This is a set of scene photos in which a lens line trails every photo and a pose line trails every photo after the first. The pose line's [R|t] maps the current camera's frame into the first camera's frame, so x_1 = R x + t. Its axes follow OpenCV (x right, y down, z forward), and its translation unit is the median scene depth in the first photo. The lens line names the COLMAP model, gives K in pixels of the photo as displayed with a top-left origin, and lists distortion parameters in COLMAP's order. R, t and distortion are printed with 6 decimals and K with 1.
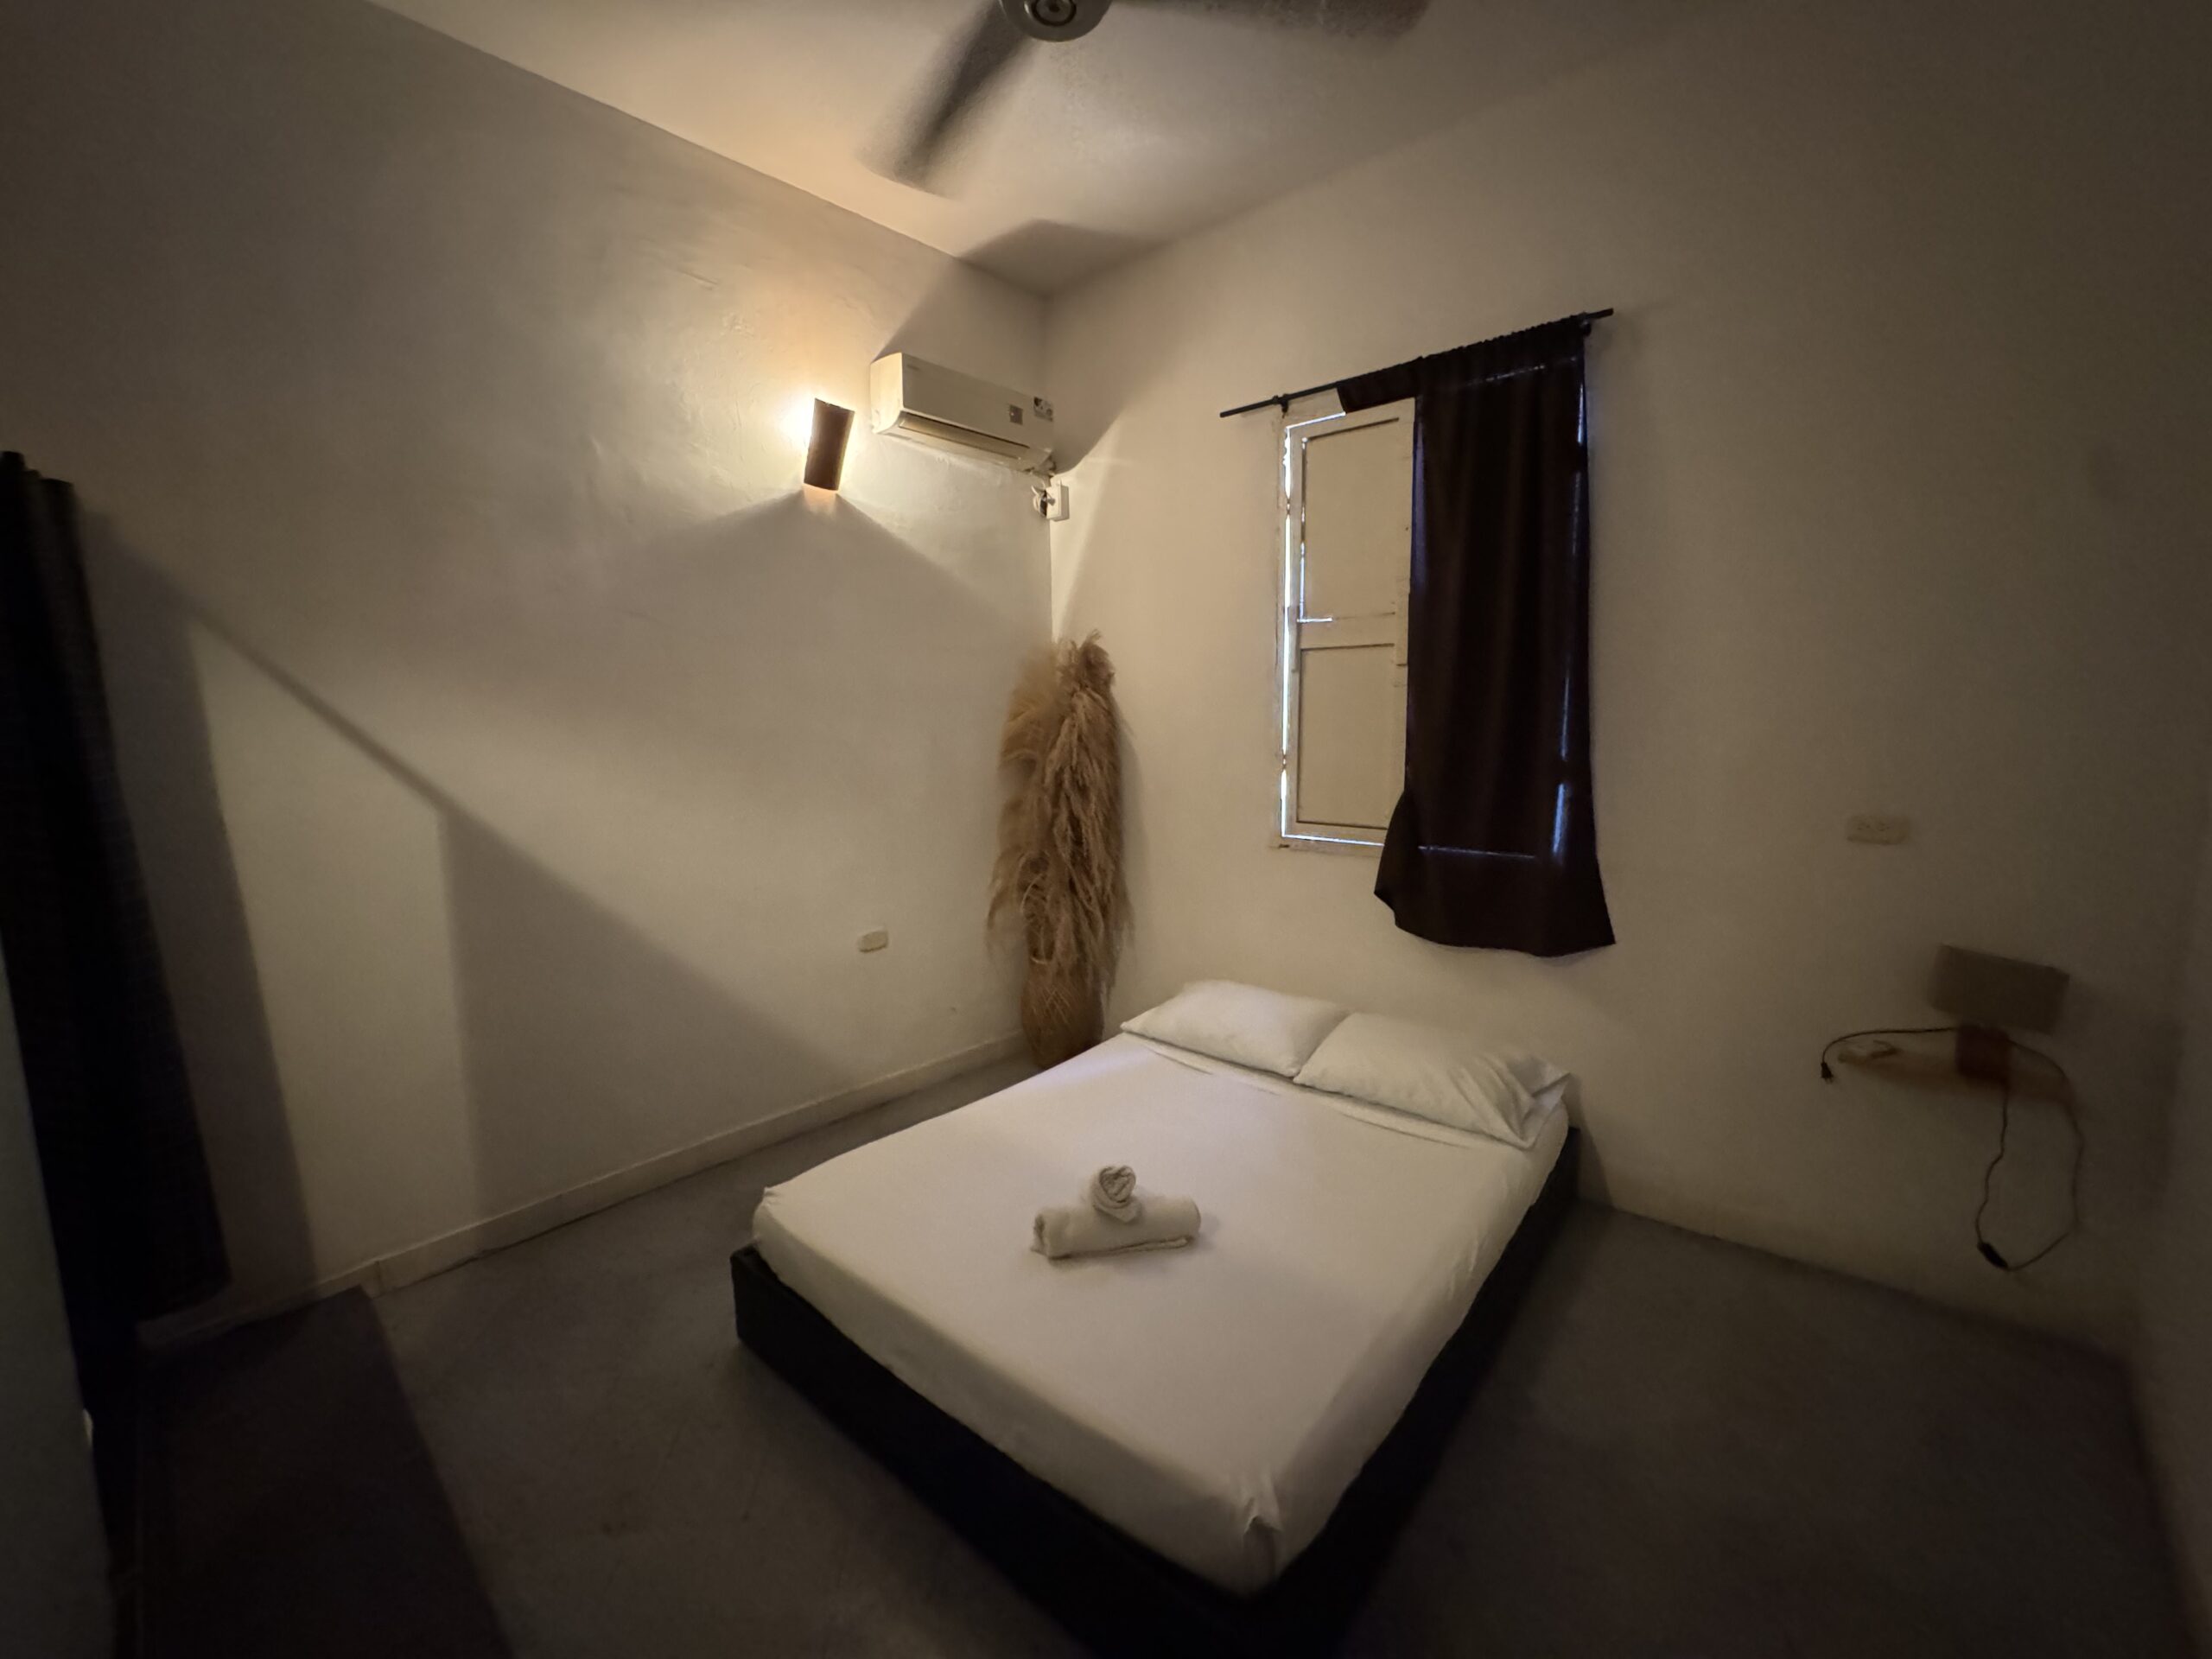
lens RADIAL K [[885.5, 0, 1110.2], [0, 885.5, 829.6], [0, 0, 1]] dist [-0.002779, 0.000453]
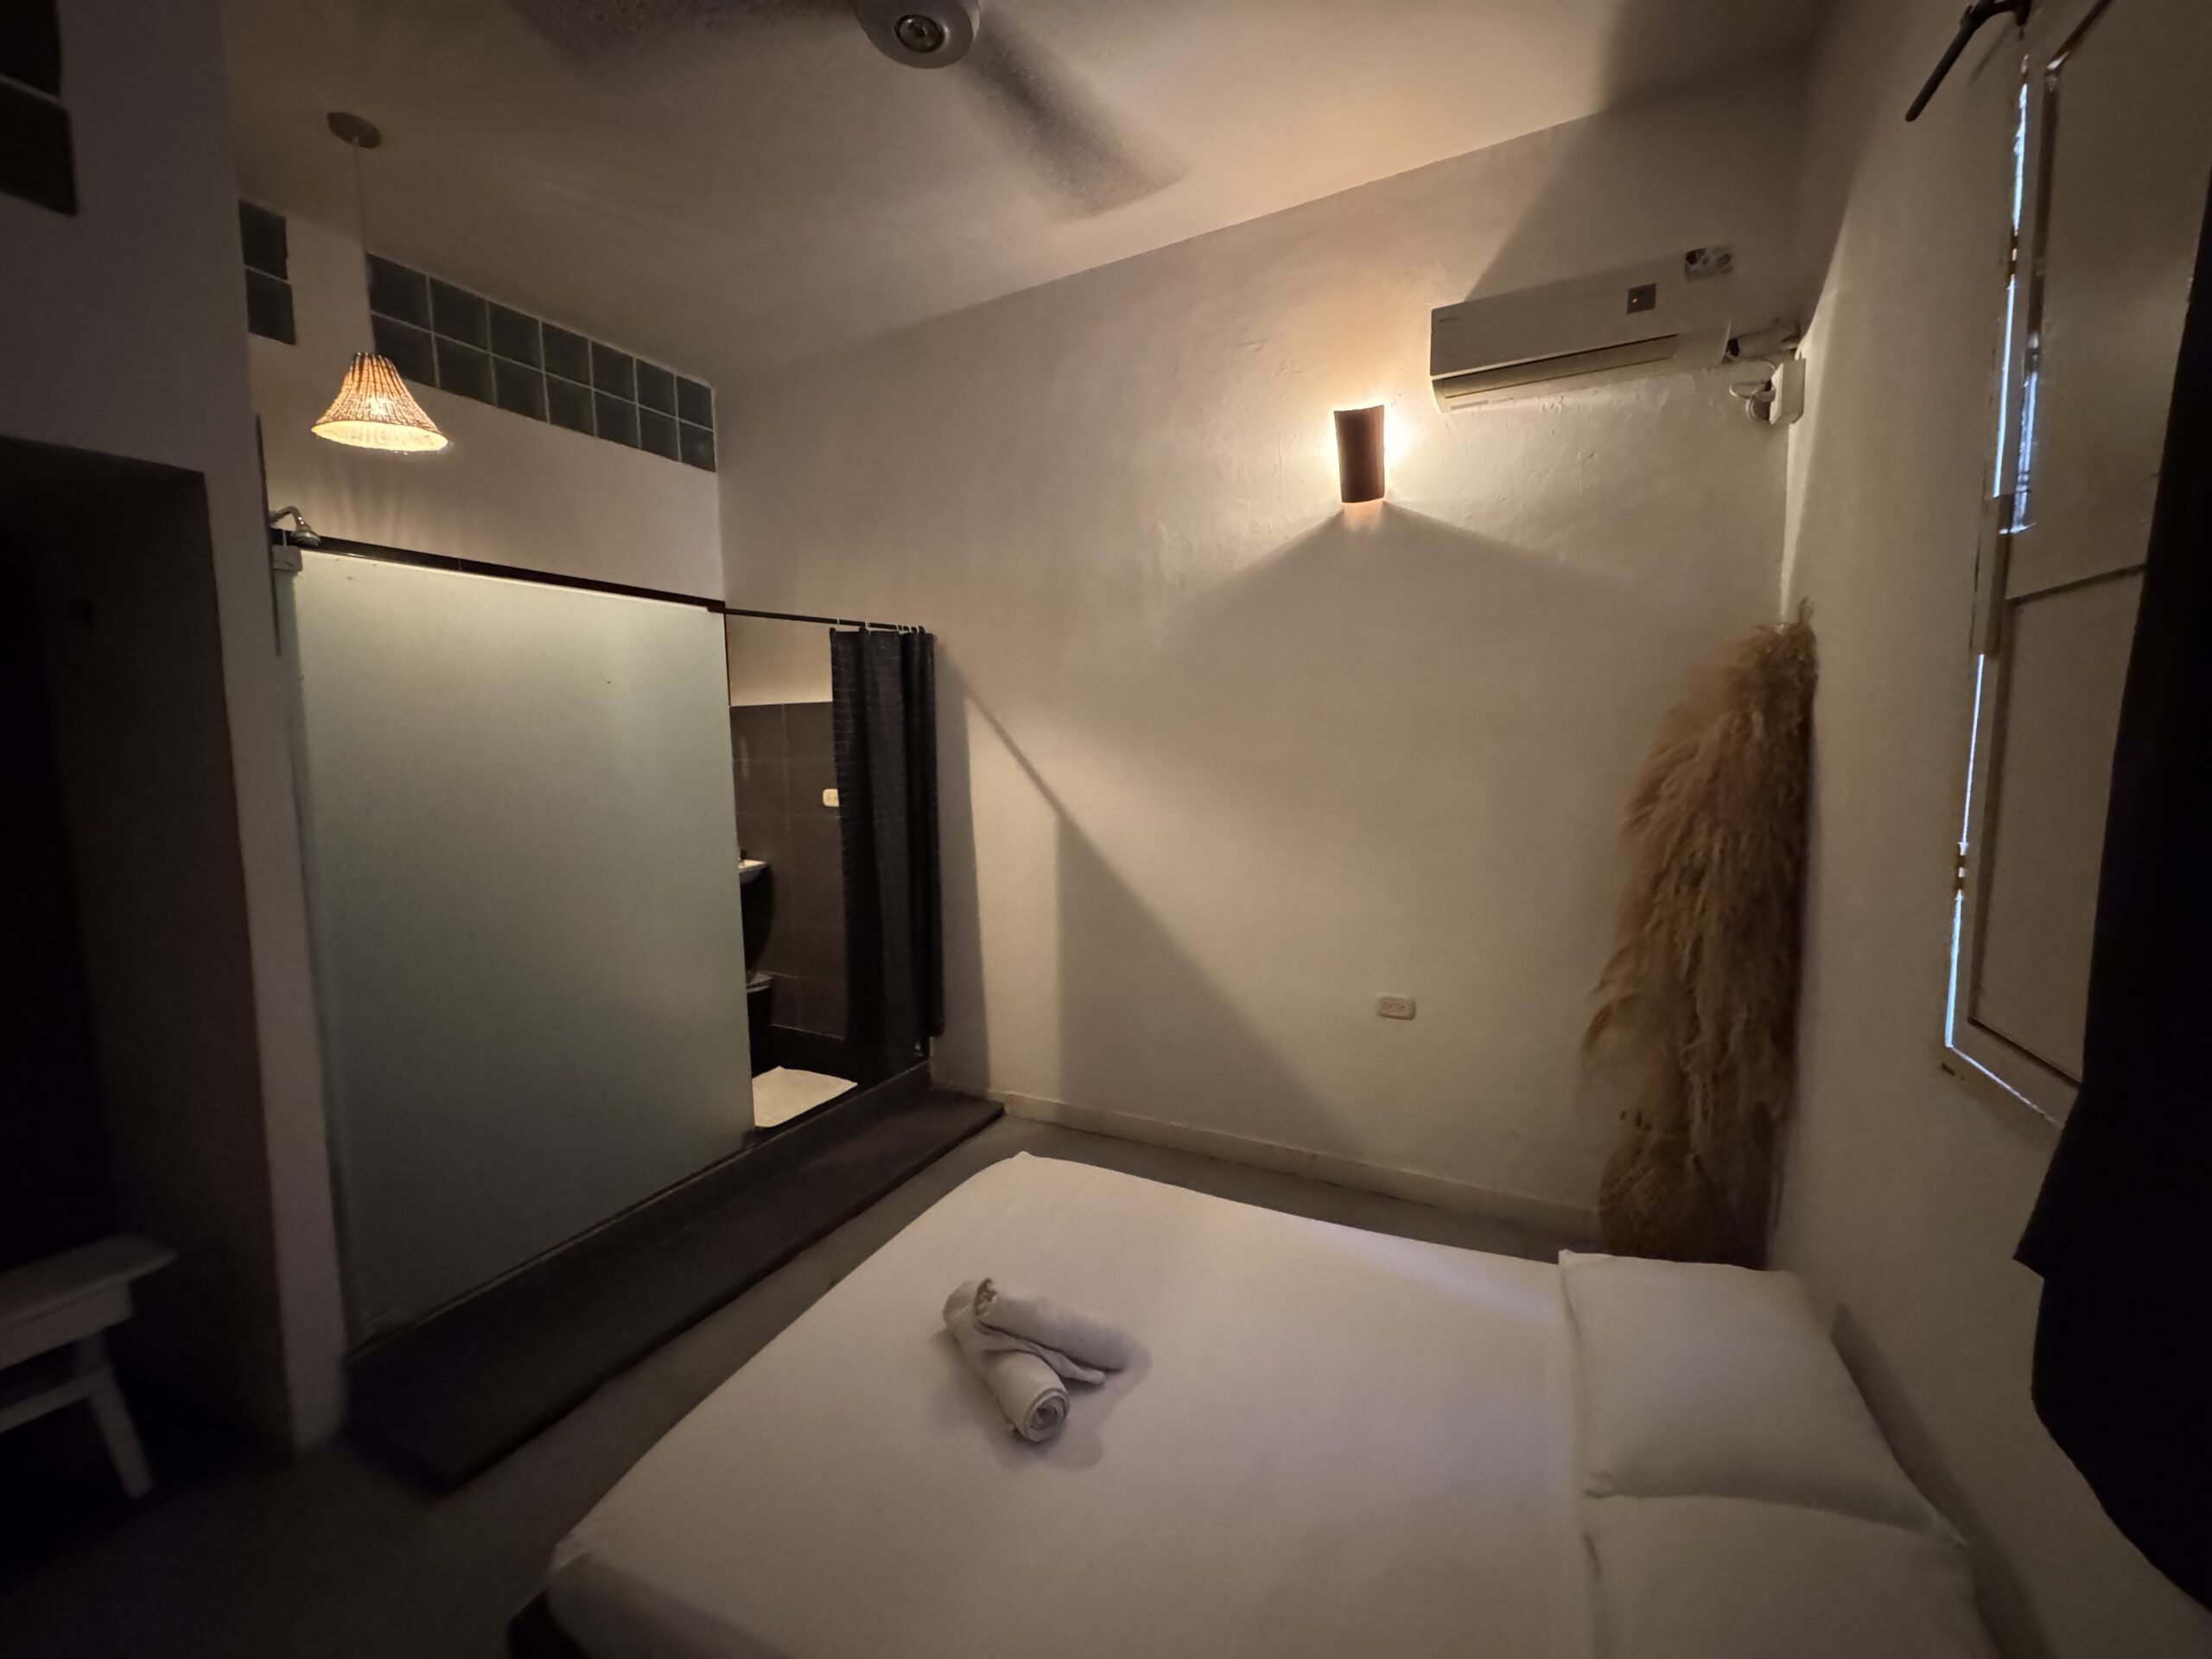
lens RADIAL K [[885.5, 0, 1103.2], [0, 885.5, 829.5], [0, 0, 1]] dist [-0.002779, 0.000453]
pose [[0.263203, 0.102708, -0.959258, 0.503106], [-0.113308, 0.990726, 0.074988, -0.085068], [0.958063, 0.088955, 0.272400, 0.507641]]
